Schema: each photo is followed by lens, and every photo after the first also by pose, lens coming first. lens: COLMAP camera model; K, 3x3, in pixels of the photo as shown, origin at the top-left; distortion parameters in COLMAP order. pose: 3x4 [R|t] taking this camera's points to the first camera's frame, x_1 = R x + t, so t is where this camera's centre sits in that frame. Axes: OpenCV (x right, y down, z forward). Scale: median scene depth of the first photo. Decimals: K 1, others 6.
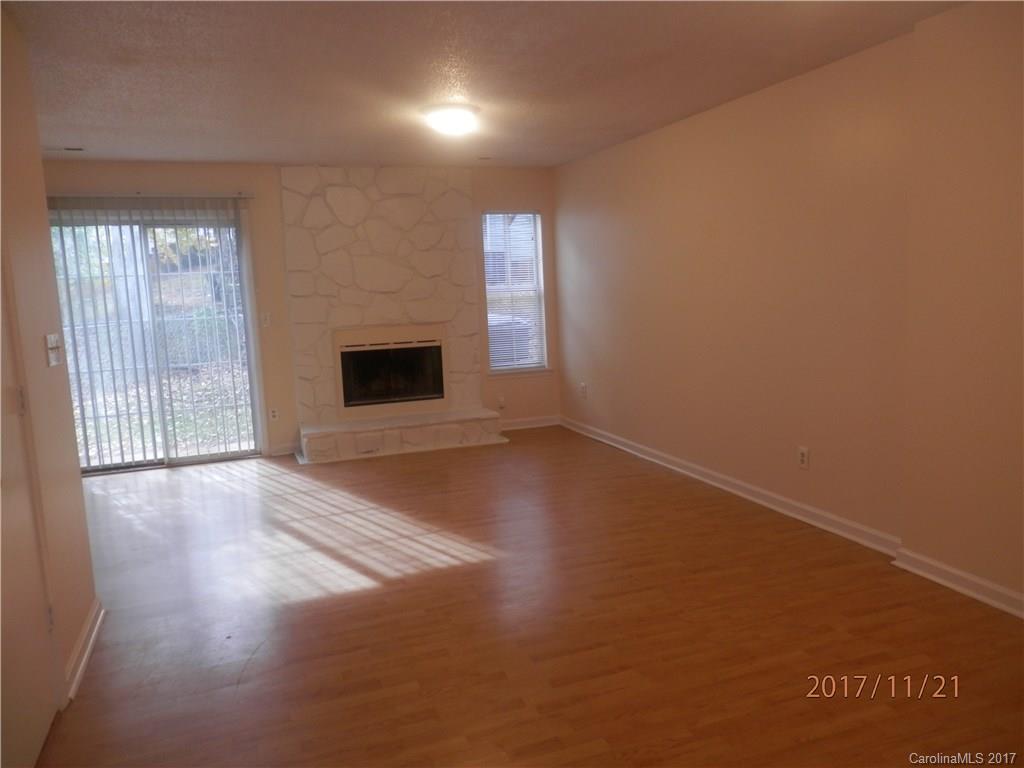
lens RADIAL K [[761.7, 0, 516.2], [0, 761.7, 382.6], [0, 0, 1]] dist [0.000237, 0.013048]
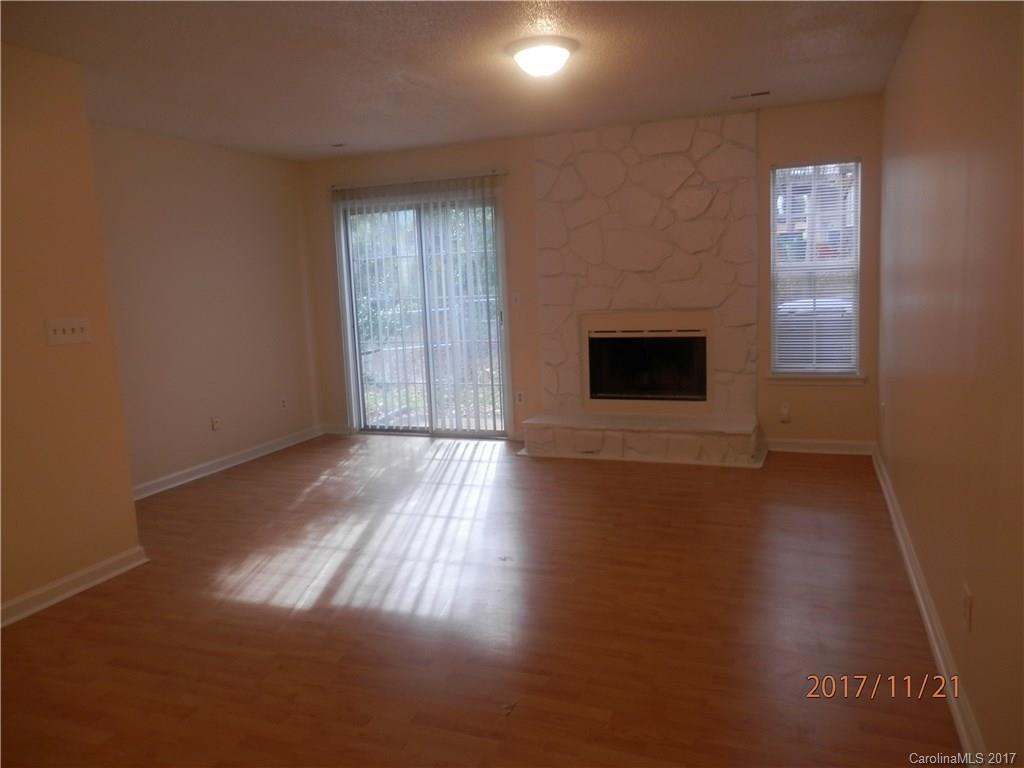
lens RADIAL K [[761.7, 0, 516.2], [0, 761.7, 382.6], [0, 0, 1]] dist [0.000237, 0.013048]
pose [[0.742972, 0.100348, -0.661758, 0.314094], [-0.072639, 0.994946, 0.069319, -0.044254], [0.665370, -0.003433, 0.746506, 0.270237]]
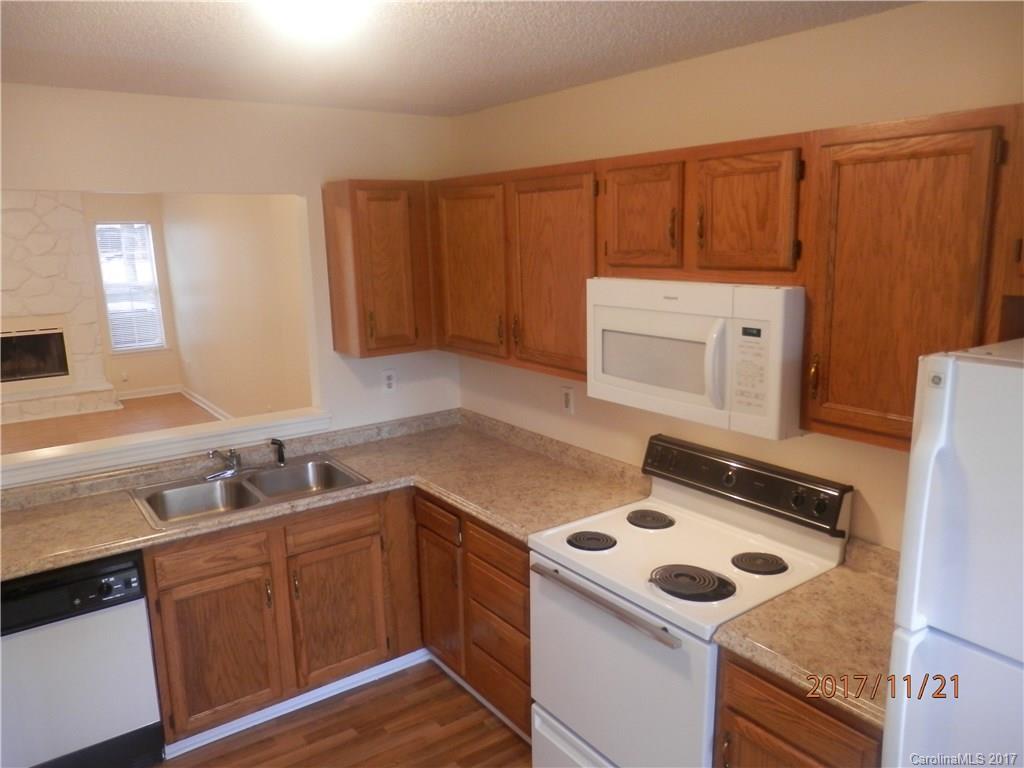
lens RADIAL K [[761.7, 0, 516.2], [0, 761.7, 382.6], [0, 0, 1]] dist [0.000237, 0.013048]
pose [[0.965146, -0.035470, 0.259298, 0.302408], [0.019618, 0.997791, 0.063469, -0.033531], [-0.260976, -0.056170, 0.963710, -0.403666]]
